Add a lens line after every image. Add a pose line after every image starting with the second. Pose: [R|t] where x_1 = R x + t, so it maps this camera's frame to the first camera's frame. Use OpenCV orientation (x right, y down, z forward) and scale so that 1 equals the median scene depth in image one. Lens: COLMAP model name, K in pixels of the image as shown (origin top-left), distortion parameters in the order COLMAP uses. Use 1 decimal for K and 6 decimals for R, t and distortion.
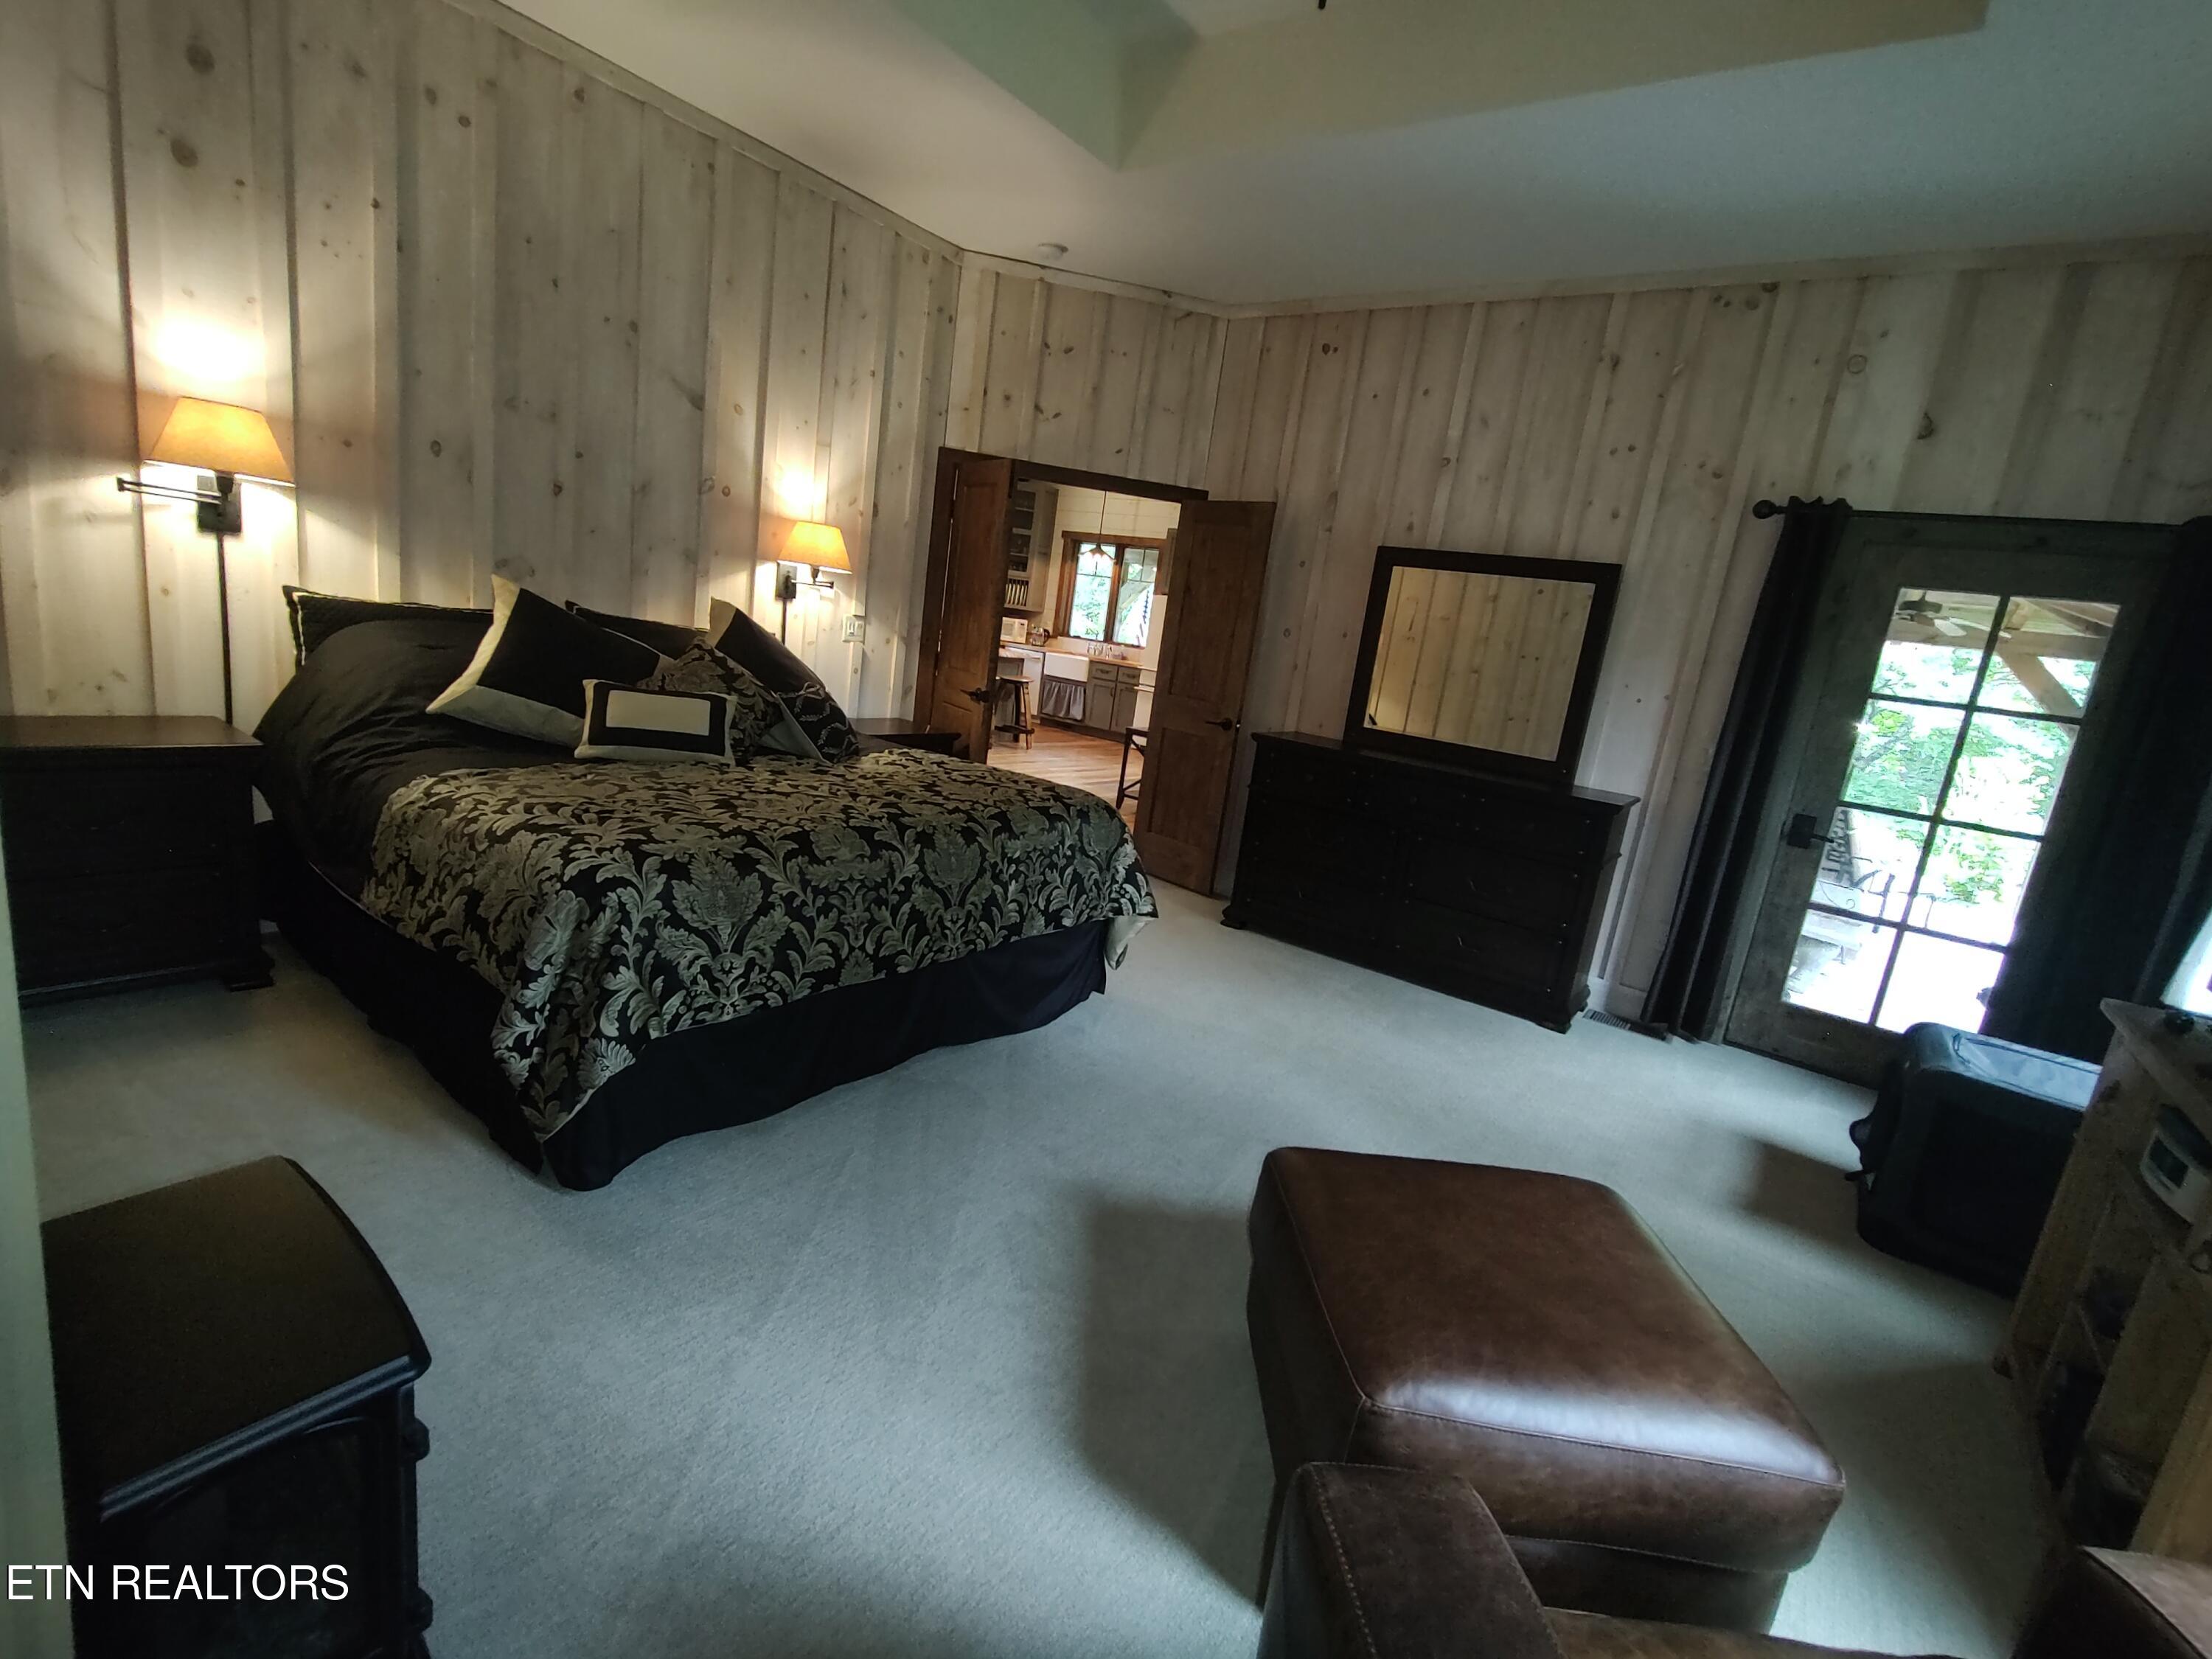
lens RADIAL K [[994.8, 0, 1106.0], [0, 994.8, 829.5], [0, 0, 1]] dist [0.004639, 0.000184]
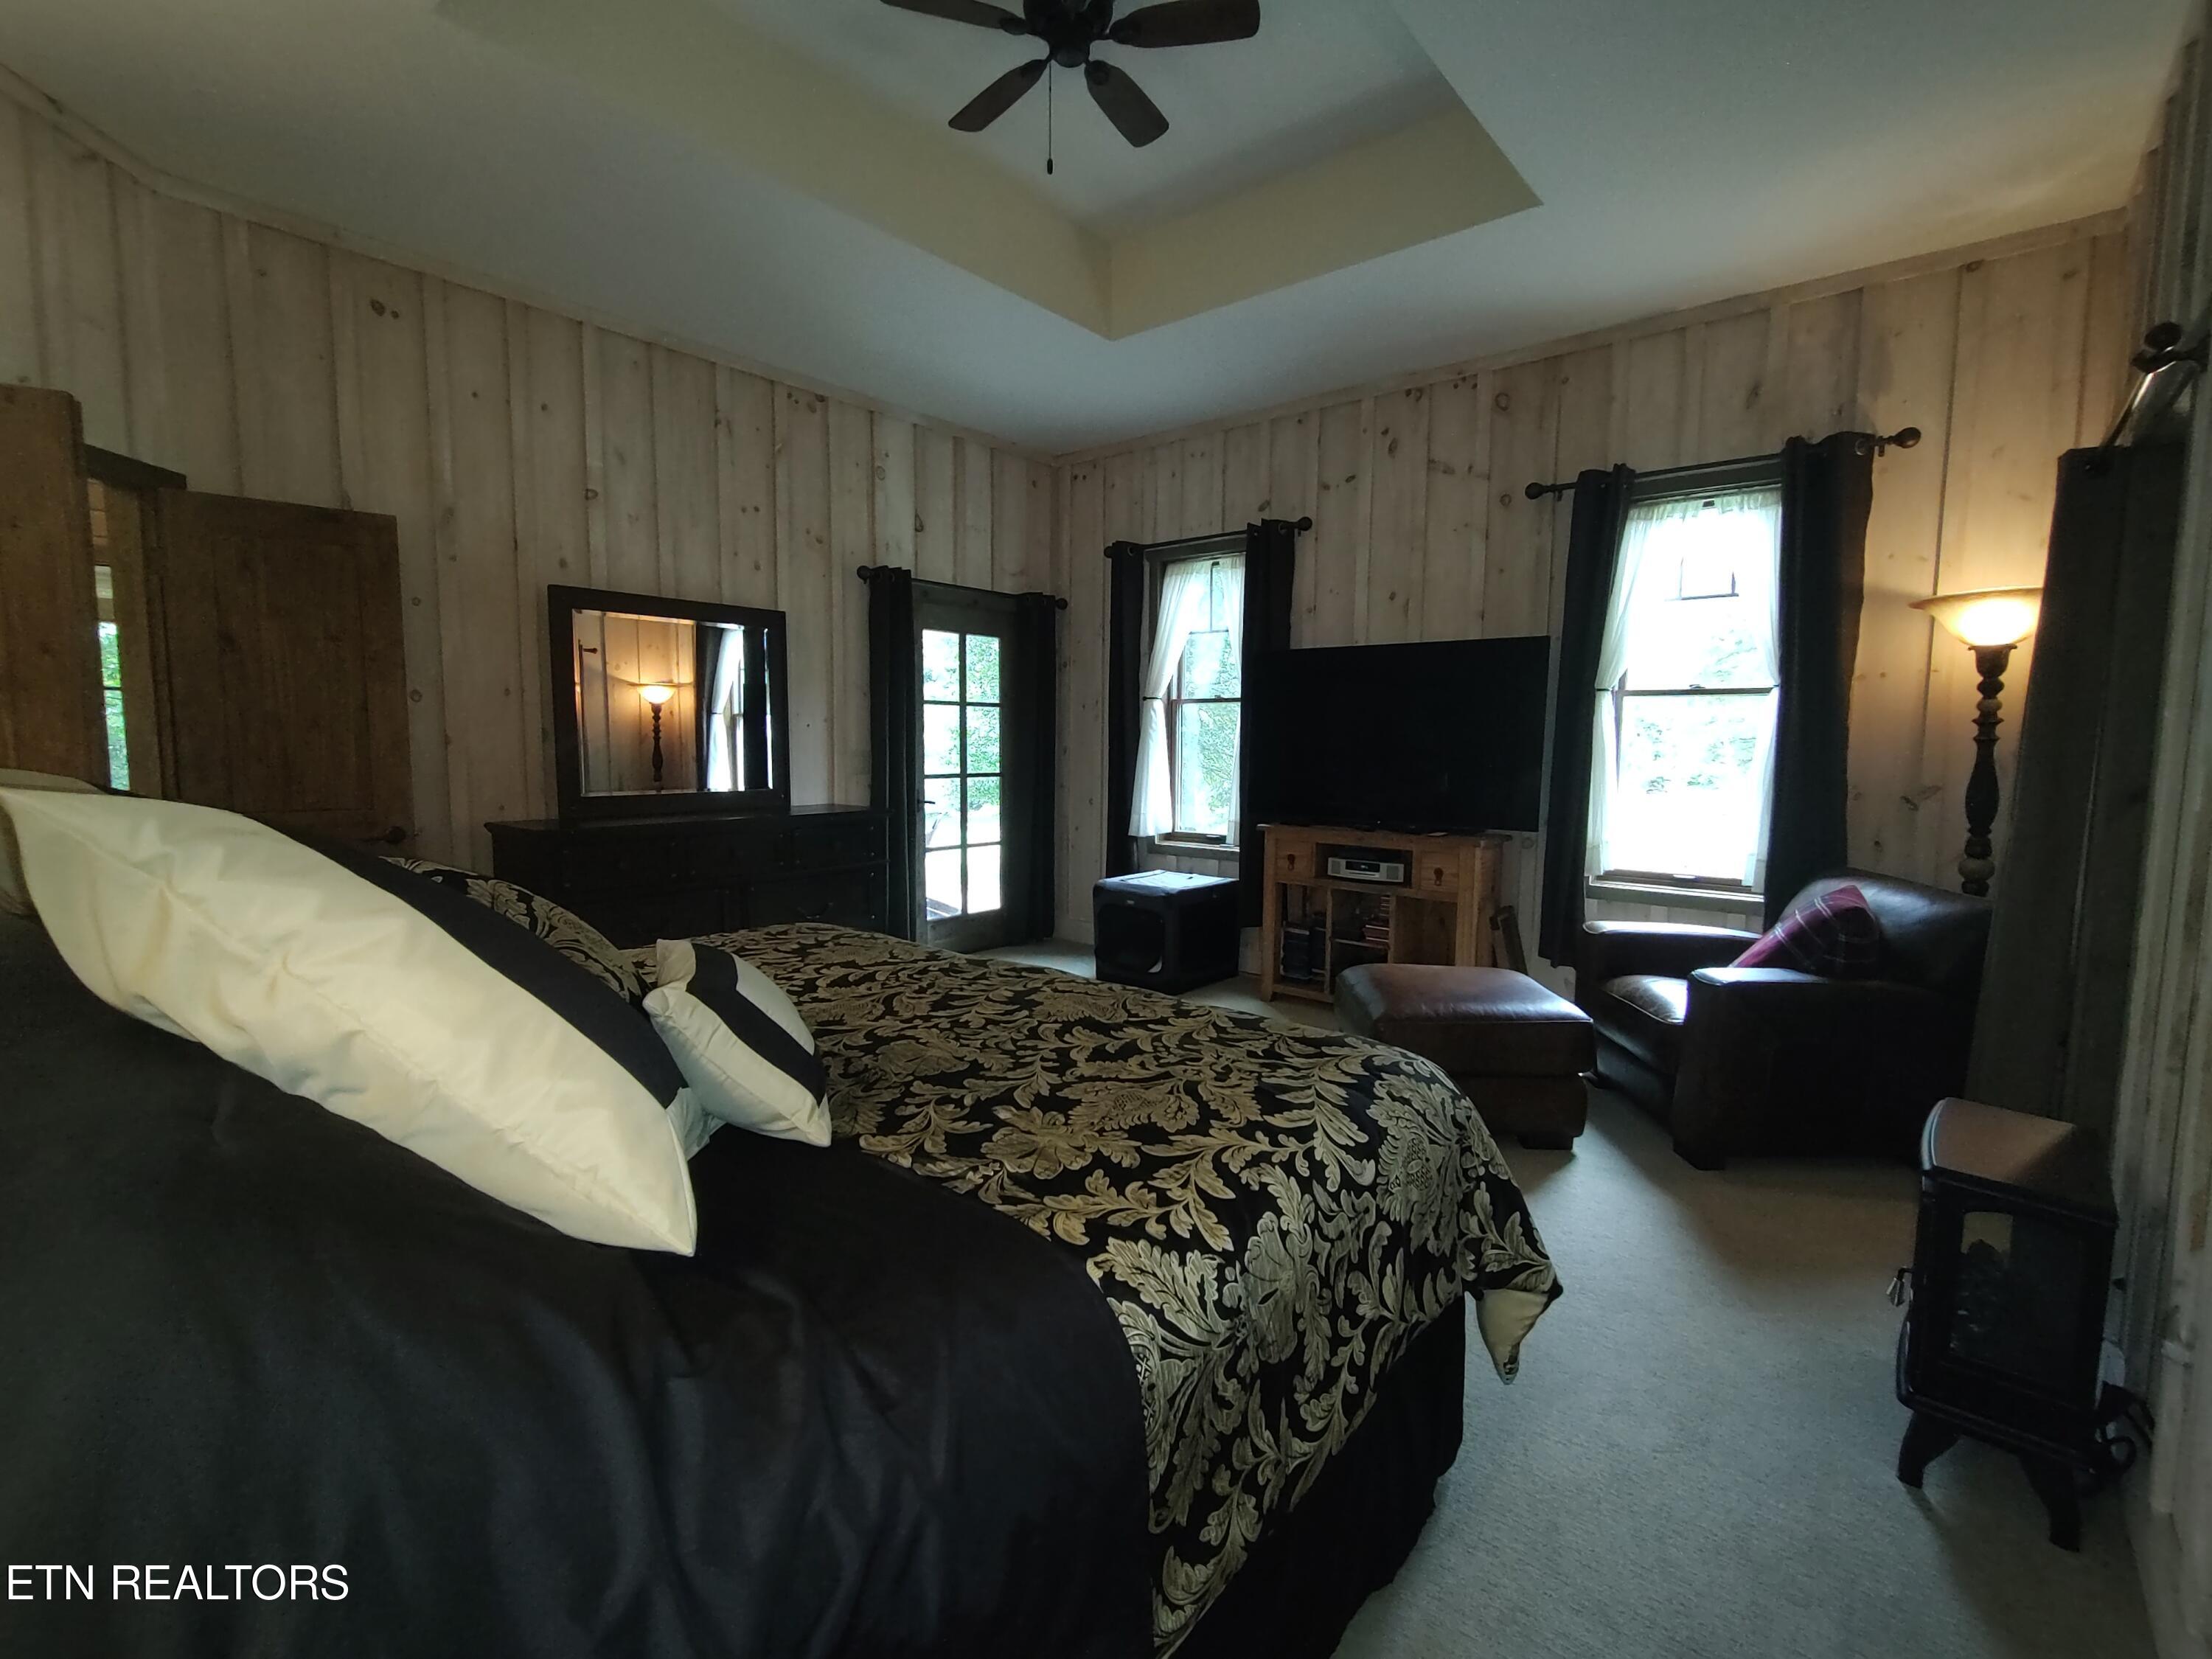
lens RADIAL K [[994.8, 0, 1106.0], [0, 994.8, 829.5], [0, 0, 1]] dist [0.004639, 0.000184]
pose [[0.070220, -0.226563, 0.971462, -0.683355], [0.210030, 0.955393, 0.207634, -0.202060], [-0.975170, 0.189456, 0.114673, 0.599586]]
